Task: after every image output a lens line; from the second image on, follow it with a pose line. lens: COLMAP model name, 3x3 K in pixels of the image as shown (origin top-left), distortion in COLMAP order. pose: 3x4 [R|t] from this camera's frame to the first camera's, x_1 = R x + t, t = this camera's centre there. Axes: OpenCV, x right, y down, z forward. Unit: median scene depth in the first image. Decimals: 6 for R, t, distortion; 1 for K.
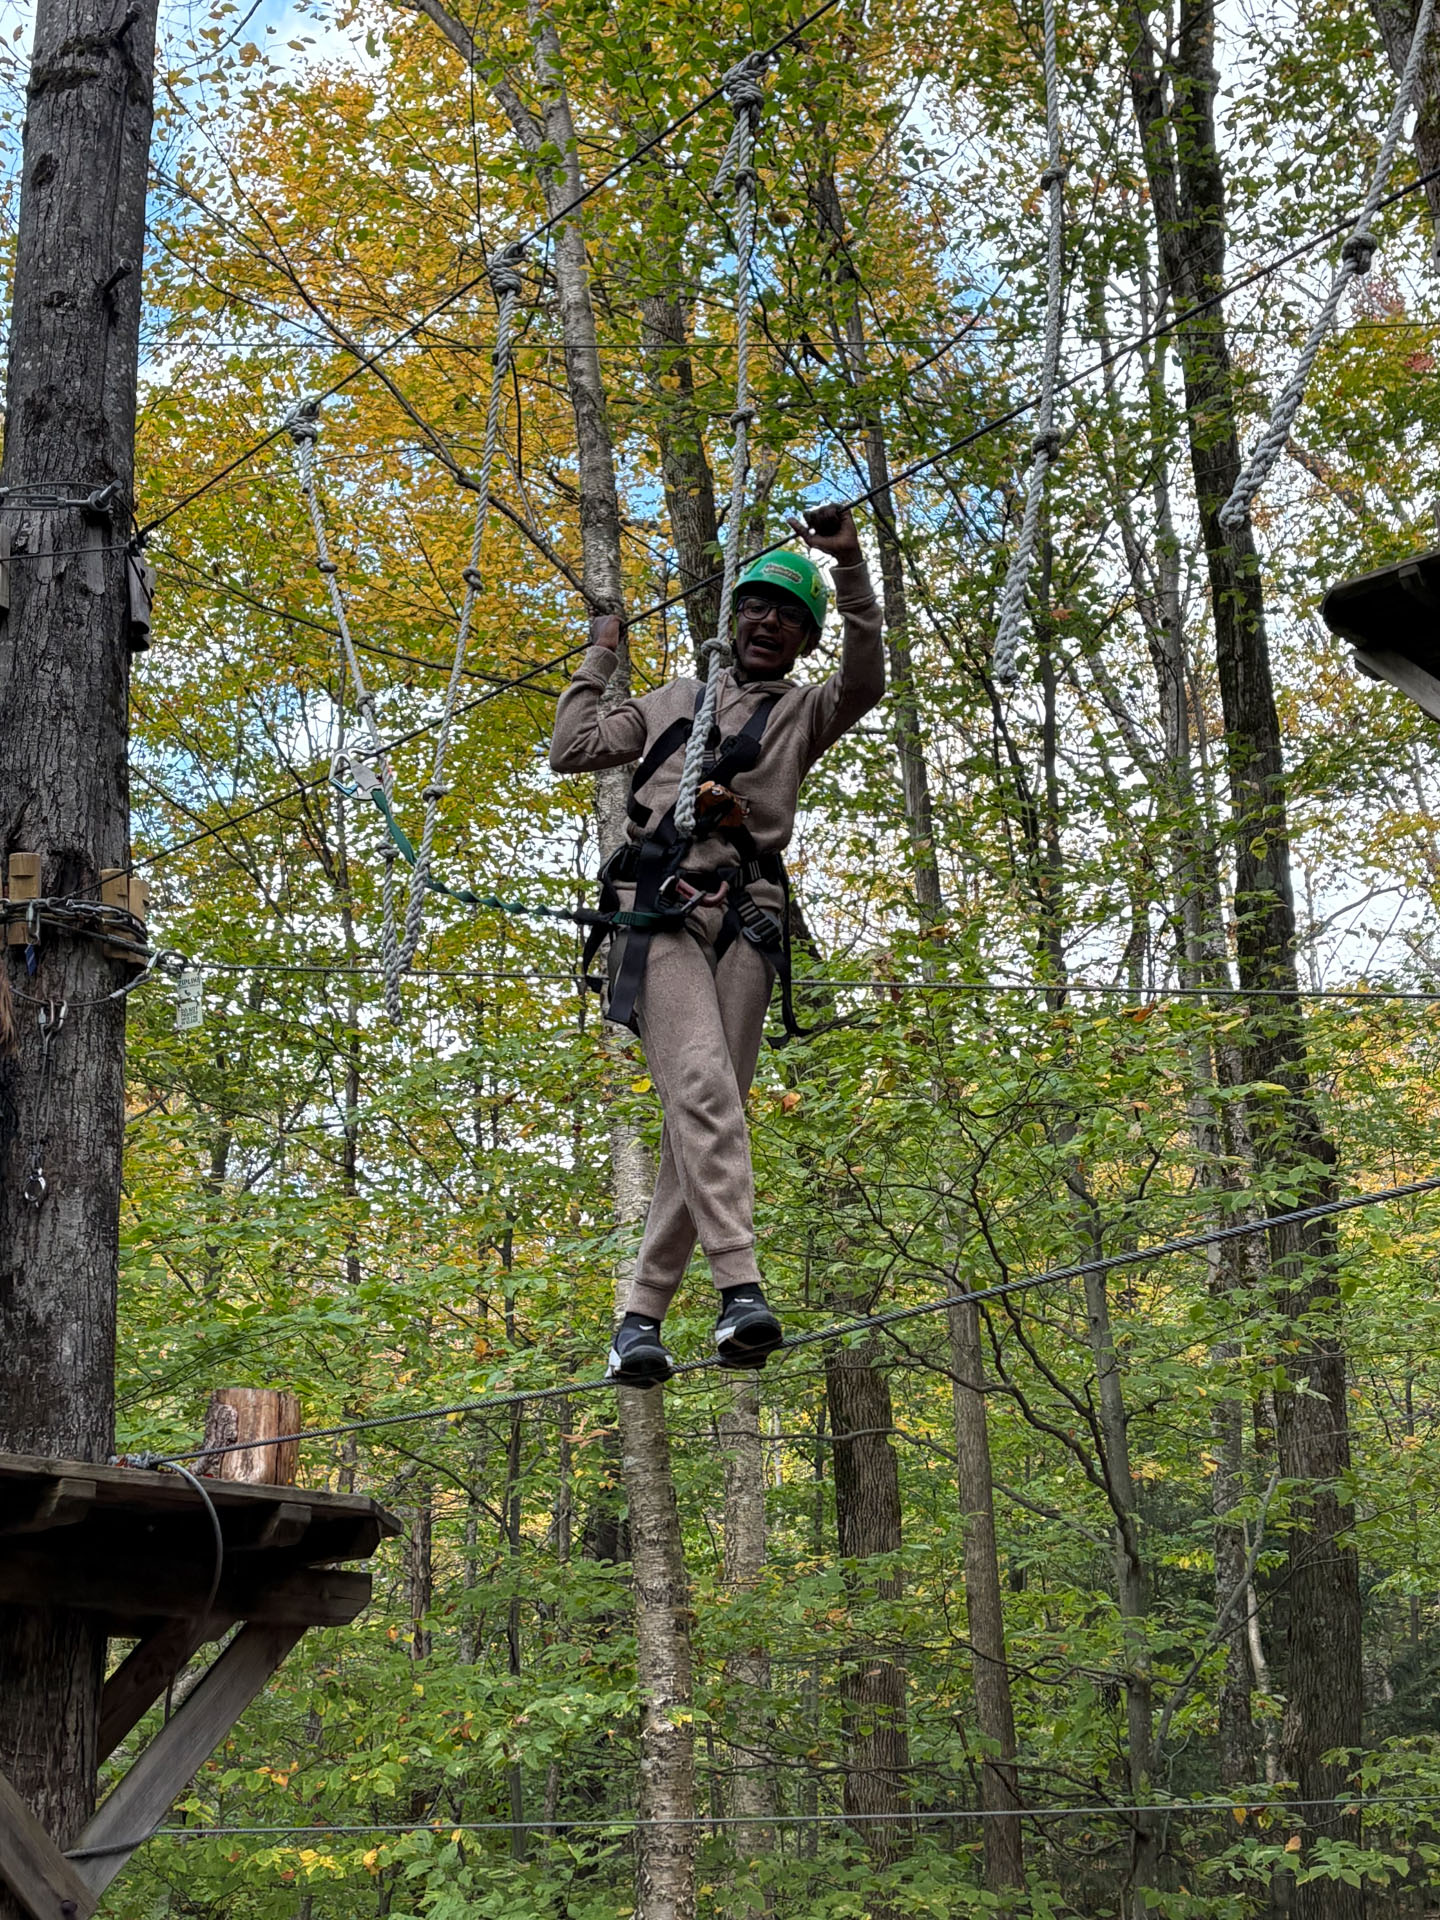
lens RADIAL K [[2768.2, 0, 719.1], [0, 2768.2, 960.7], [0, 0, 1]] dist [0.027267, 0.000000]
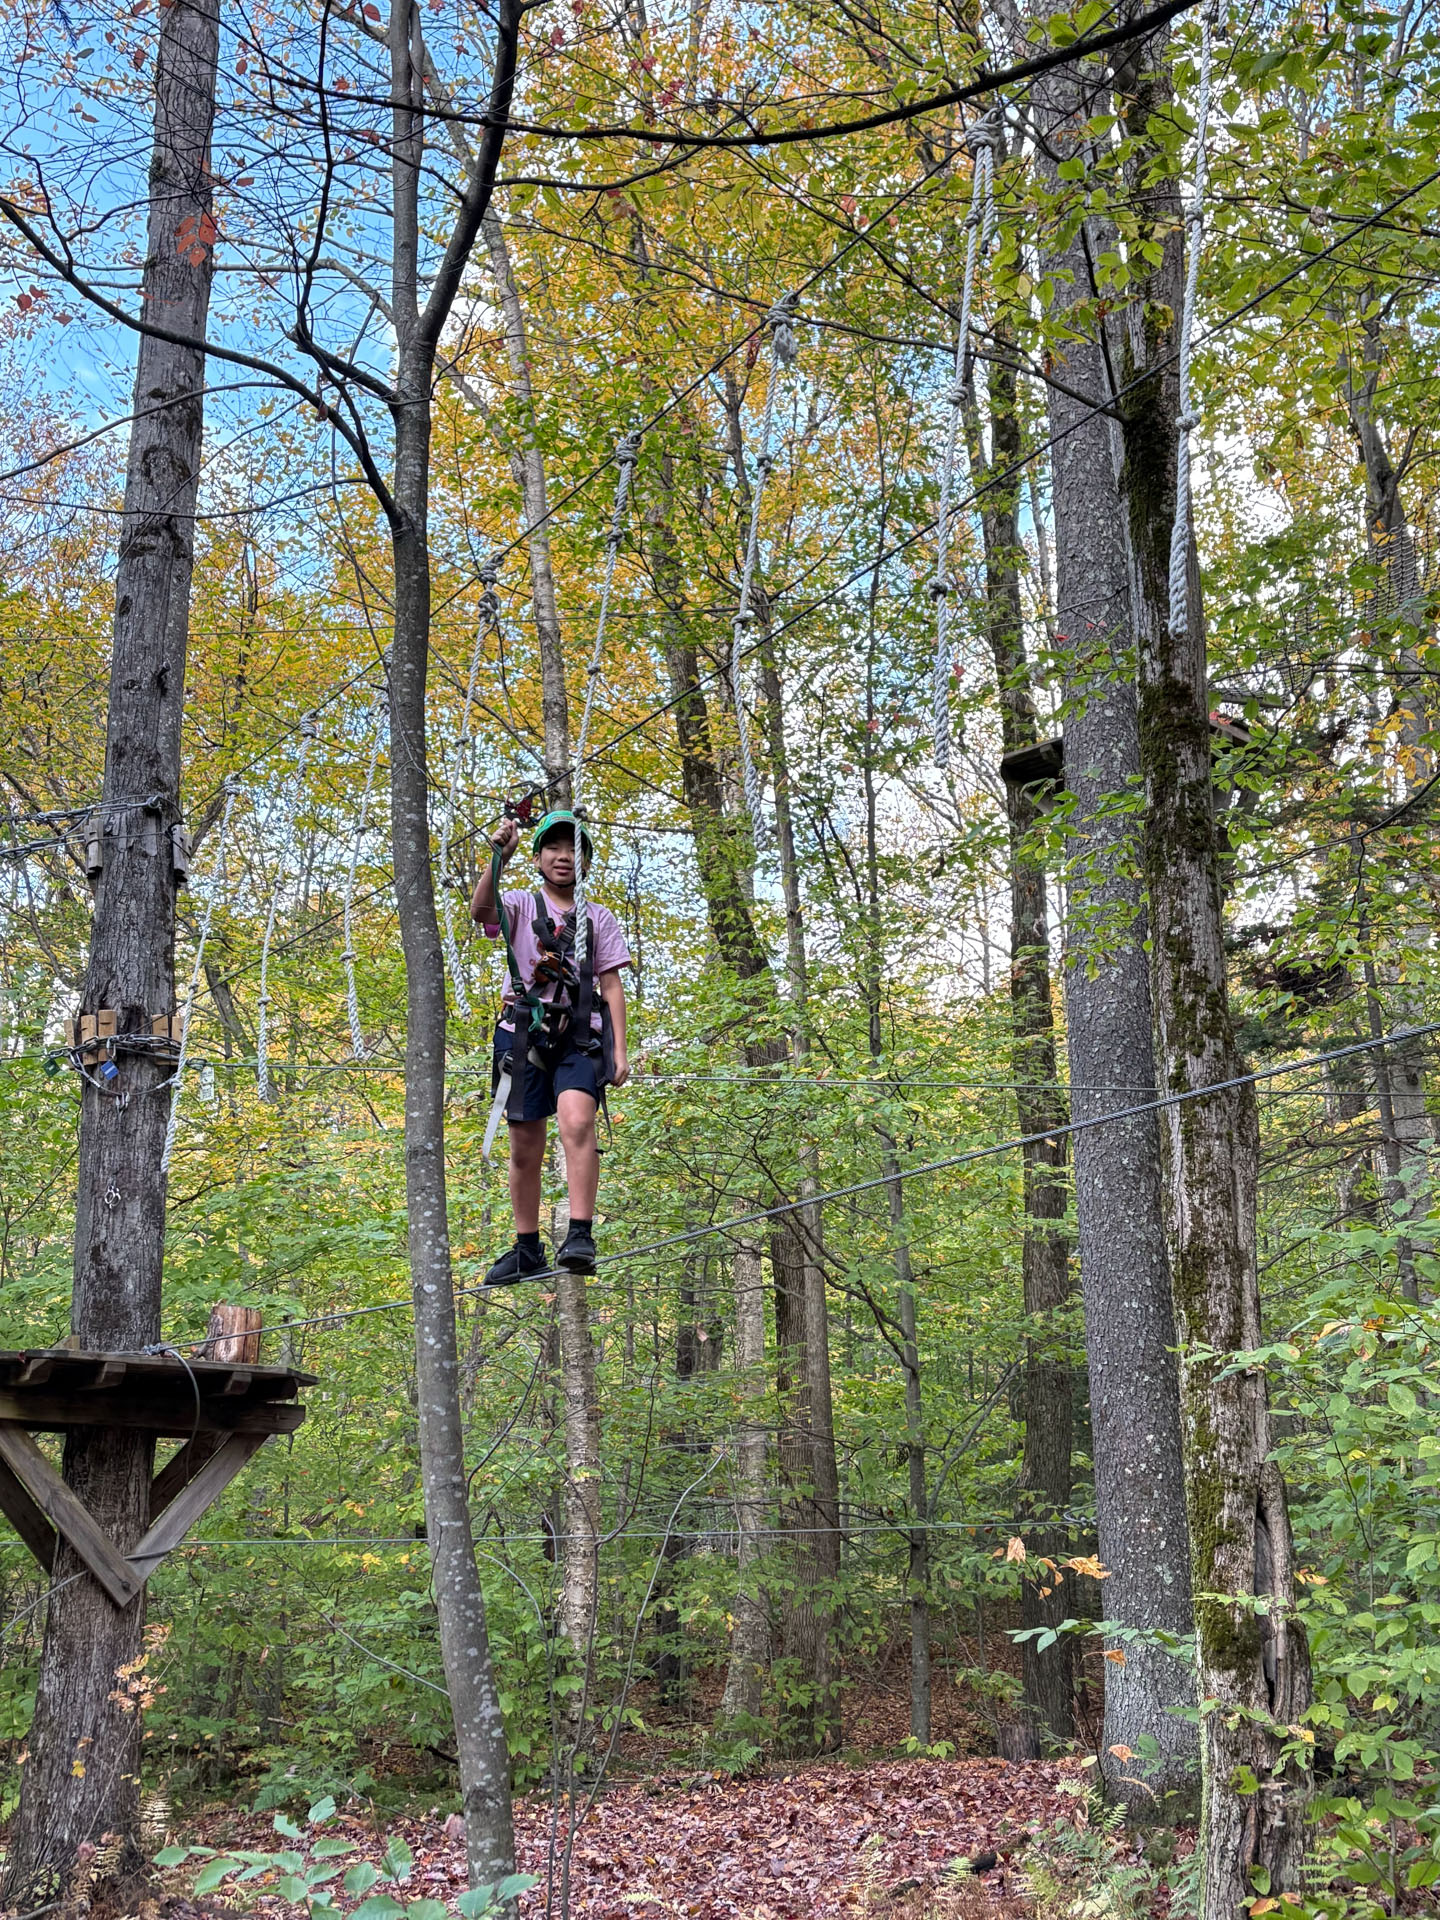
lens RADIAL K [[2111.0, 0, 721.3], [0, 2111.0, 959.7], [0, 0, 1]] dist [0.026217, 0.000000]
pose [[0.997001, -0.017537, -0.075382, 0.246220], [0.020356, 0.999115, 0.036804, -0.110965], [0.074669, -0.038228, 0.996475, -0.334191]]
